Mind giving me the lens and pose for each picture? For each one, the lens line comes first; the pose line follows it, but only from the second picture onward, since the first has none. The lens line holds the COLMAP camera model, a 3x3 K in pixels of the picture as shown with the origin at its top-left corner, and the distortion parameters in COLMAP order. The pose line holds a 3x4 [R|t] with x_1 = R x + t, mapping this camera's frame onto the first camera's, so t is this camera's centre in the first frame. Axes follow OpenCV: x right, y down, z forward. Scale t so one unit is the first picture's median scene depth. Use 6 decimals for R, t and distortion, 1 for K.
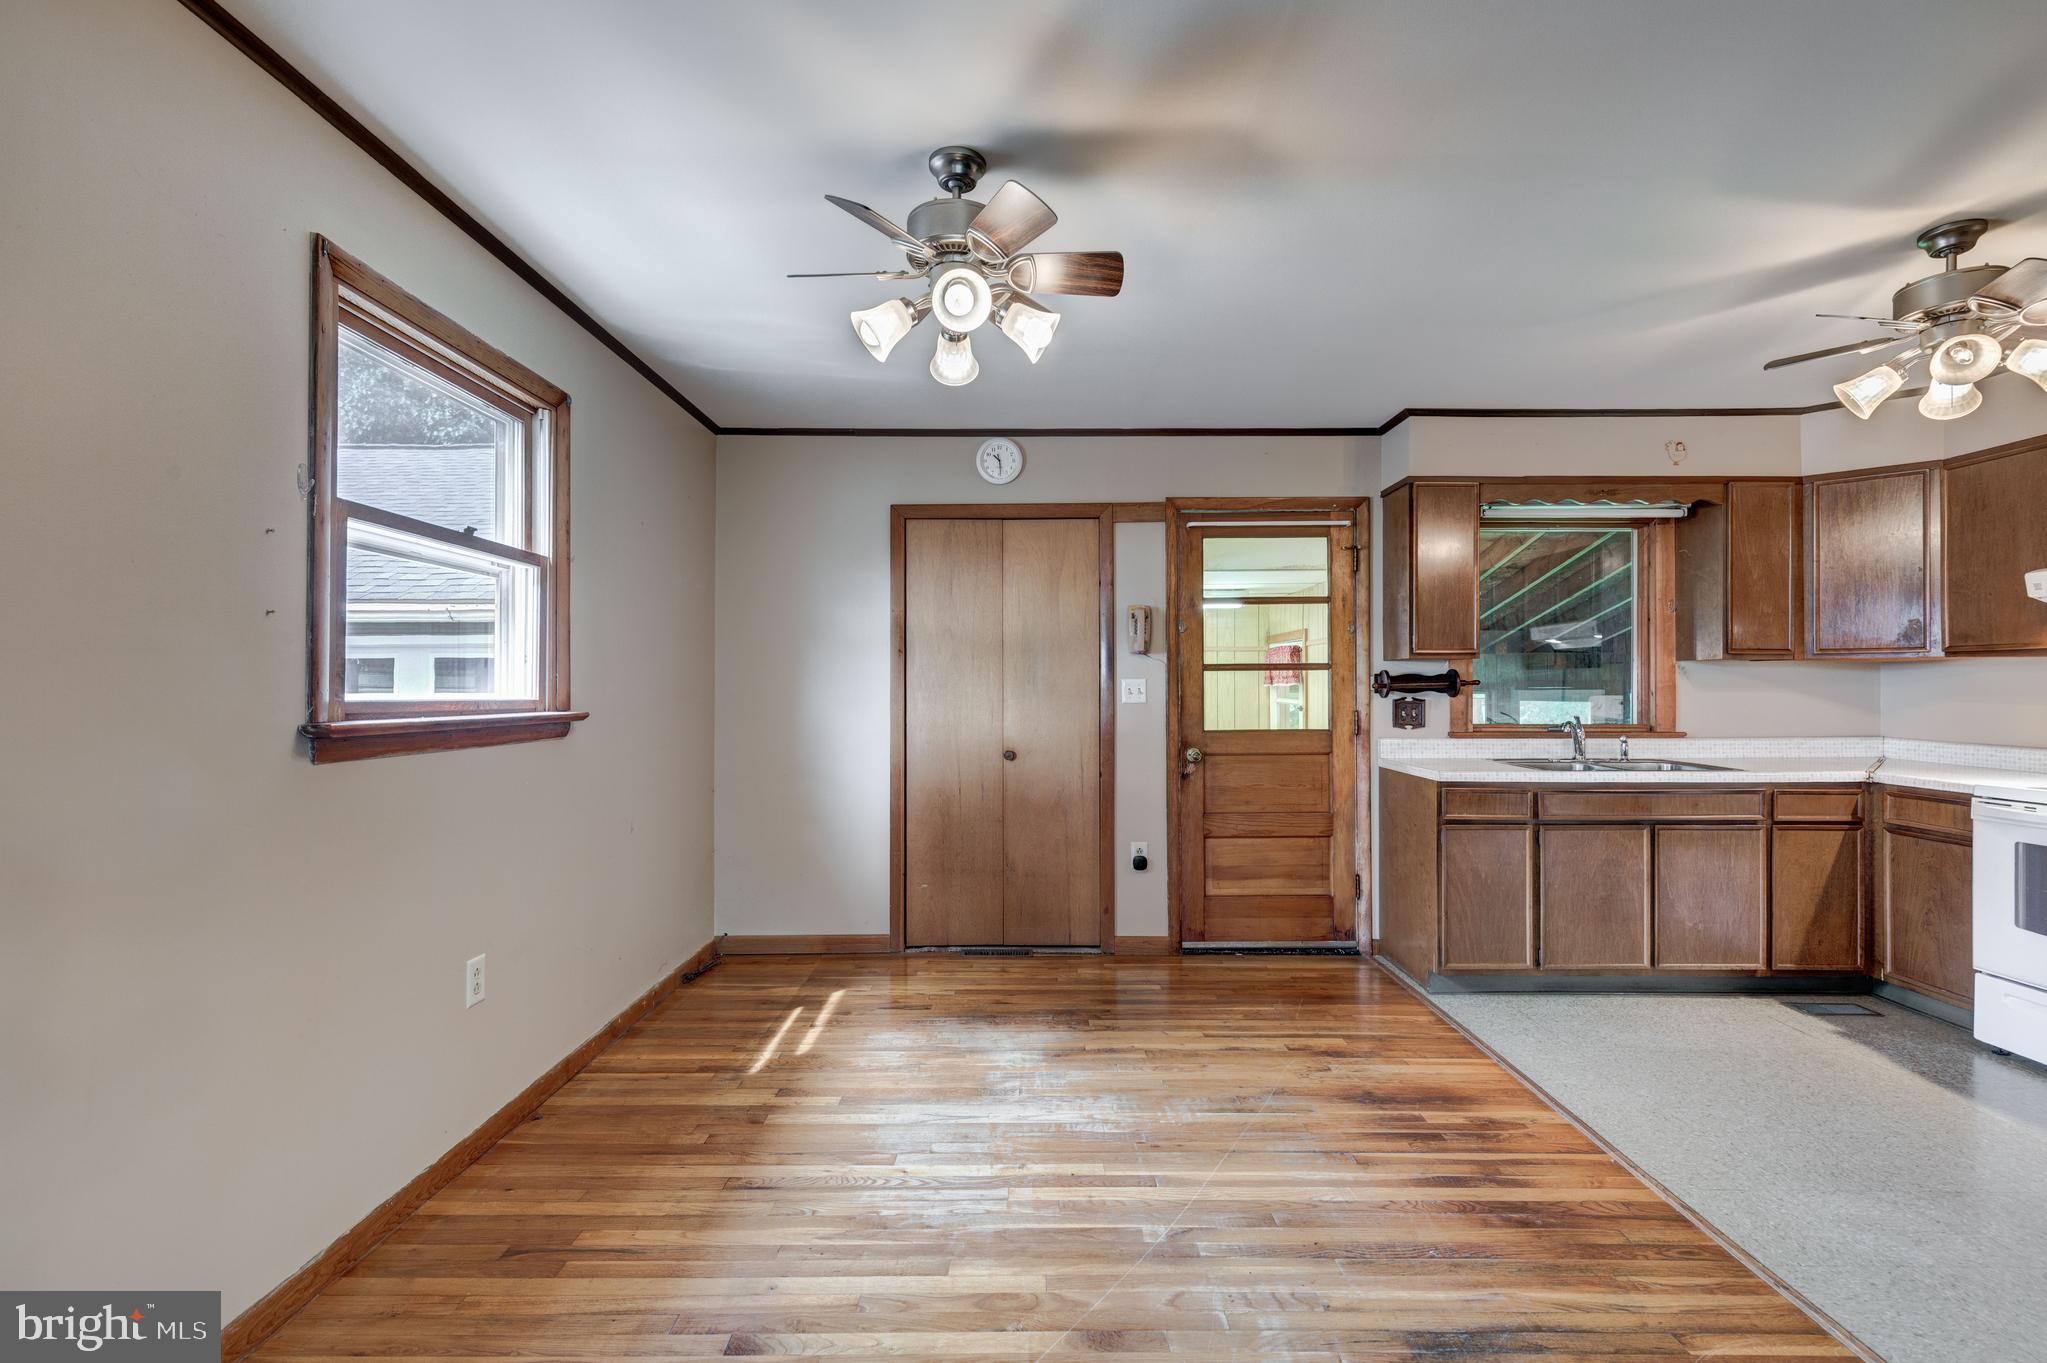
lens RADIAL K [[931.6, 0, 1021.3], [0, 931.6, 688.8], [0, 0, 1]] dist [0.016325, 0.000006]
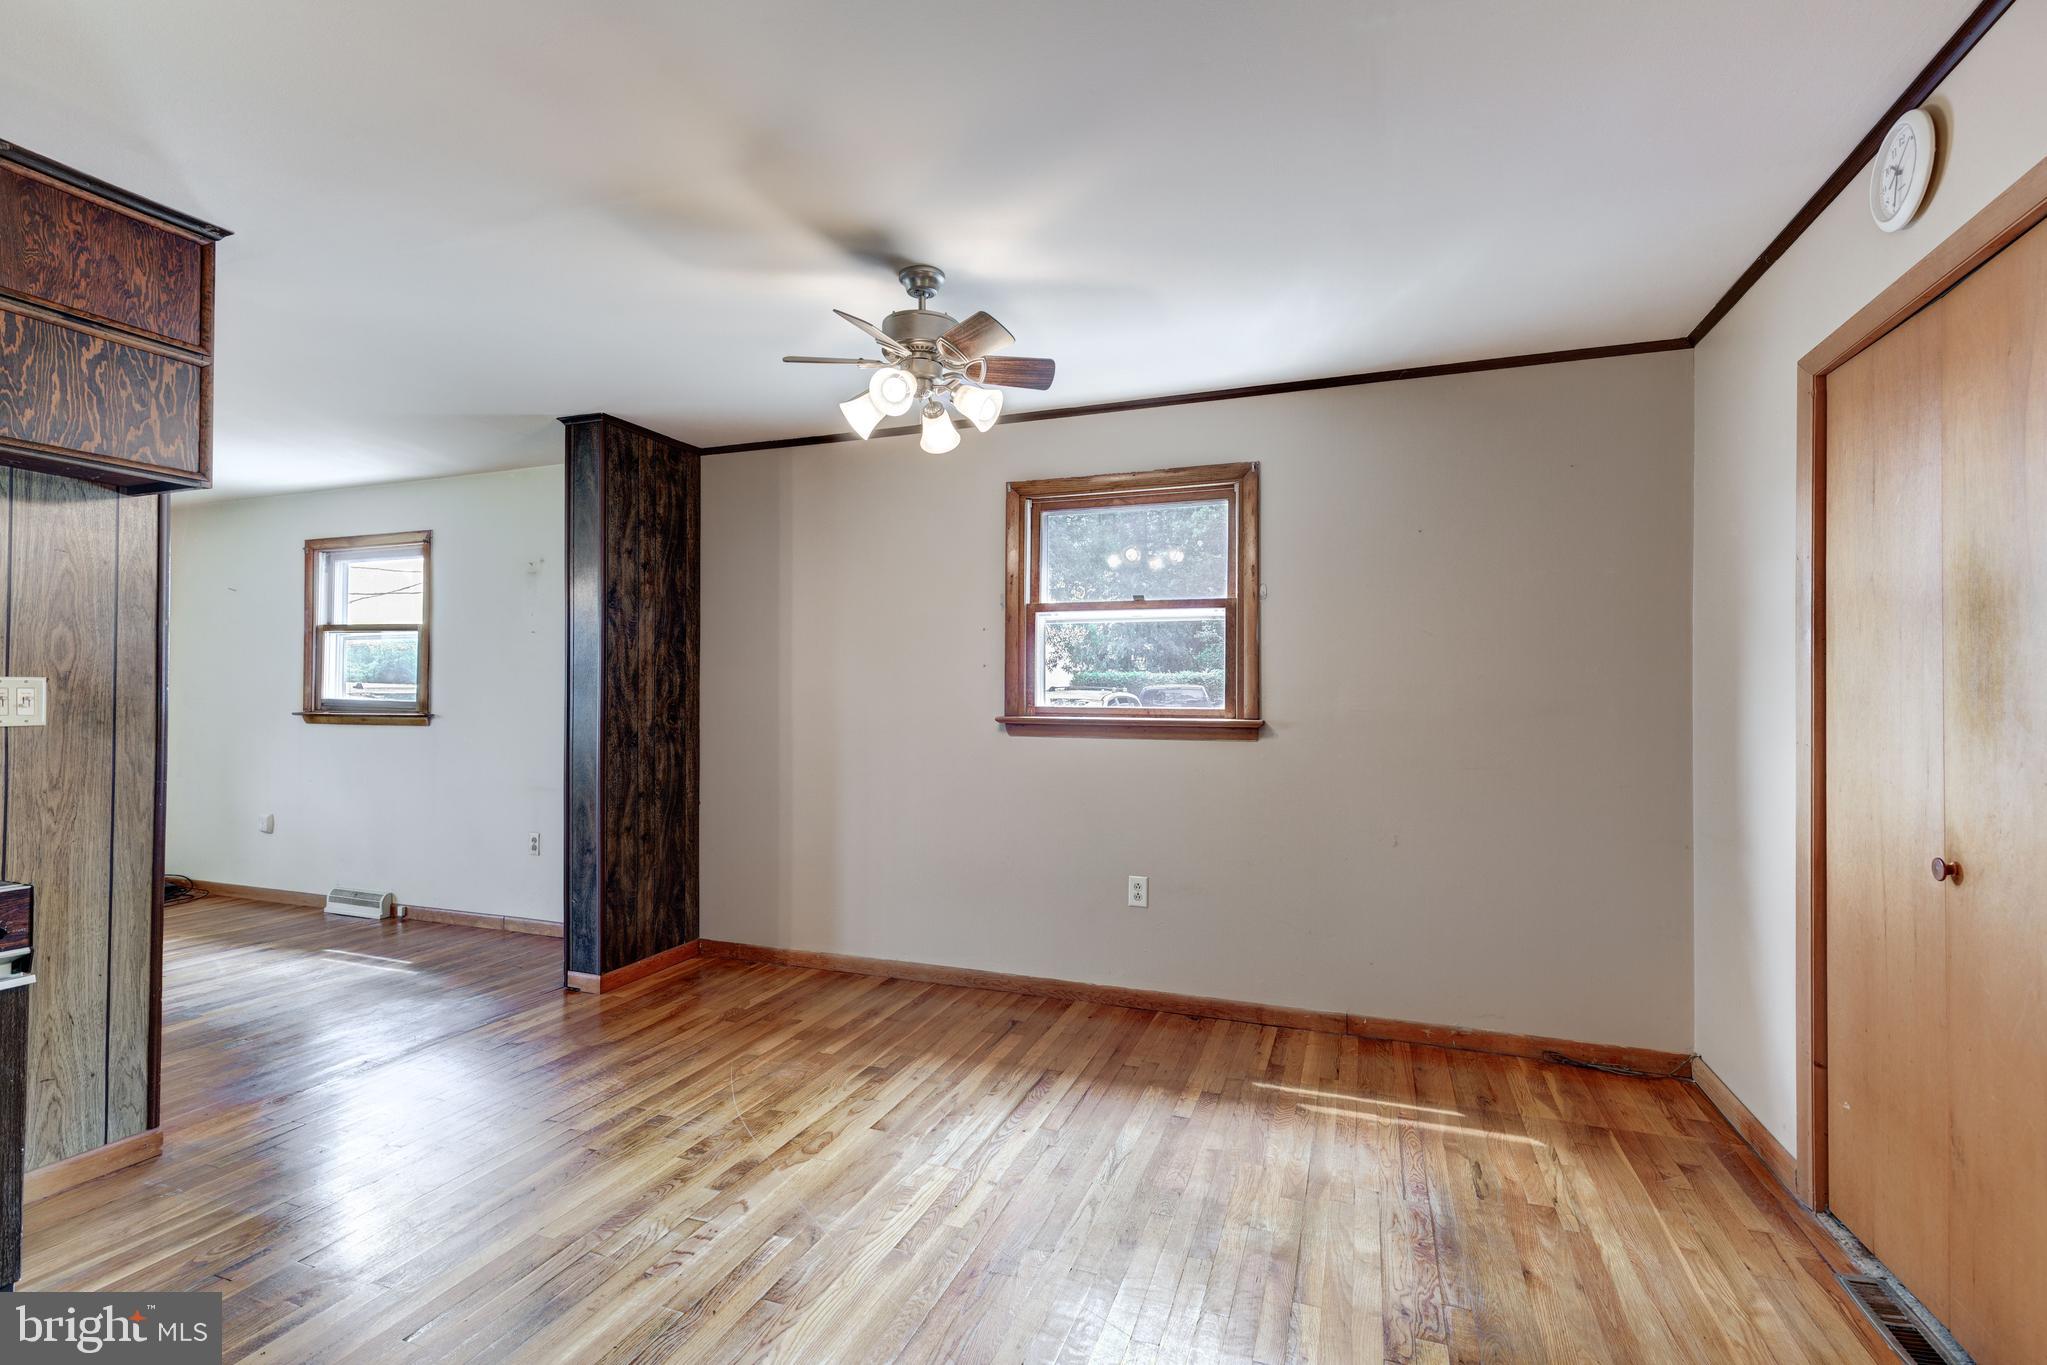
lens RADIAL K [[931.6, 0, 1035.5], [0, 931.6, 684.5], [0, 0, 1]] dist [0.016325, 0.000006]
pose [[-0.343035, -0.013717, -0.939222, 0.888713], [-0.003683, 0.999905, -0.013258, -0.005386], [0.939315, -0.001089, -0.343053, 1.332294]]
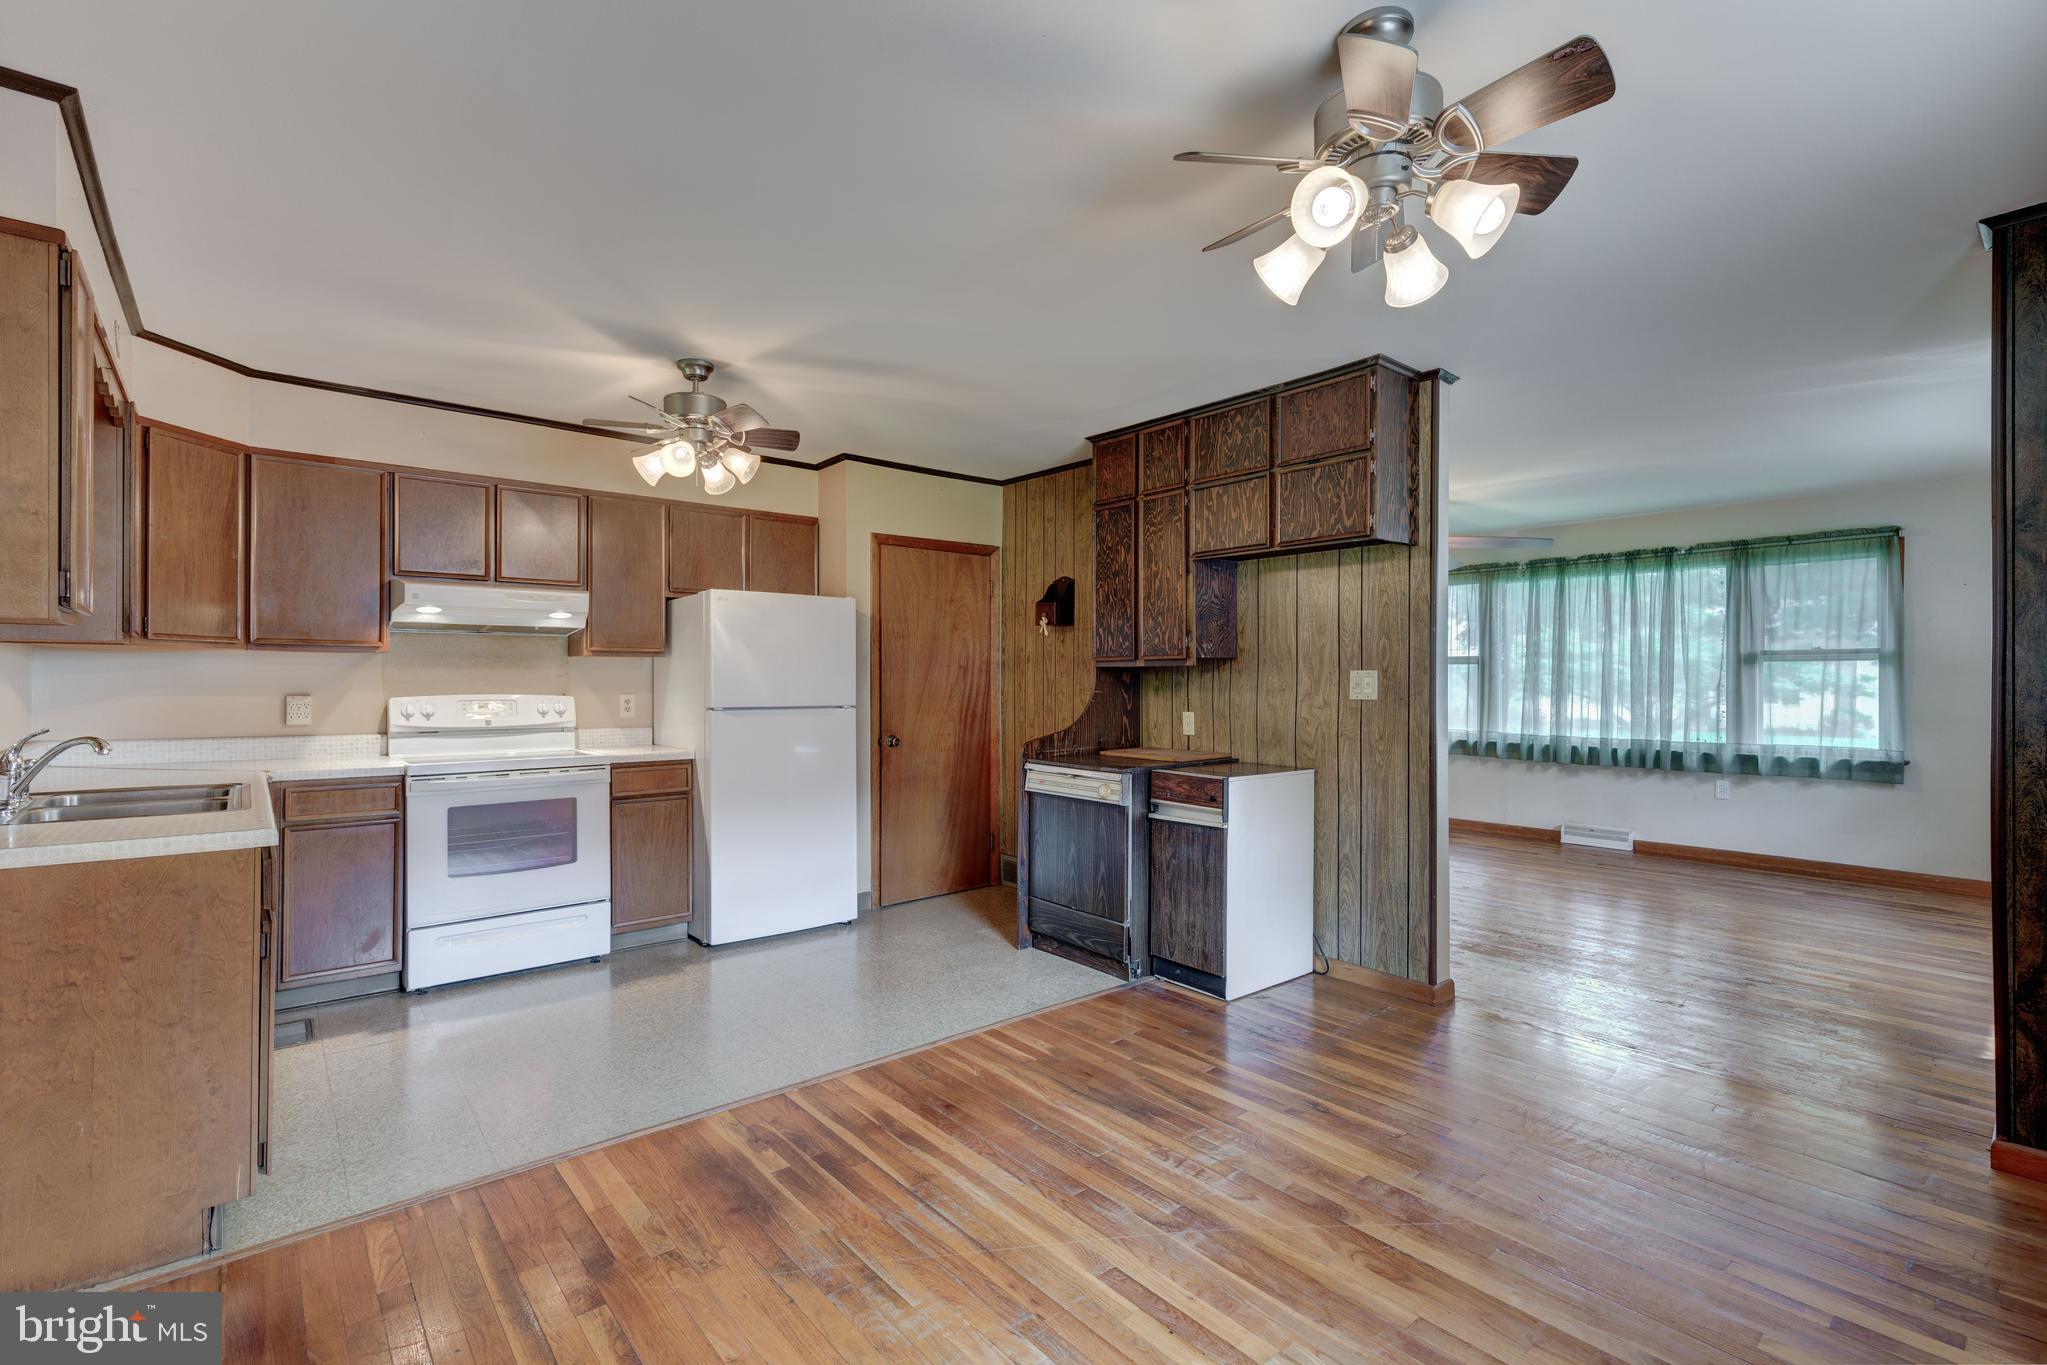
lens RADIAL K [[931.6, 0, 1029.2], [0, 931.6, 676.7], [0, 0, 1]] dist [0.016325, 0.000006]
pose [[-0.653482, -0.000744, 0.756941, -0.419086], [-0.002507, 0.999996, -0.001182, -0.007504], [-0.756938, -0.002670, -0.653482, 1.496848]]
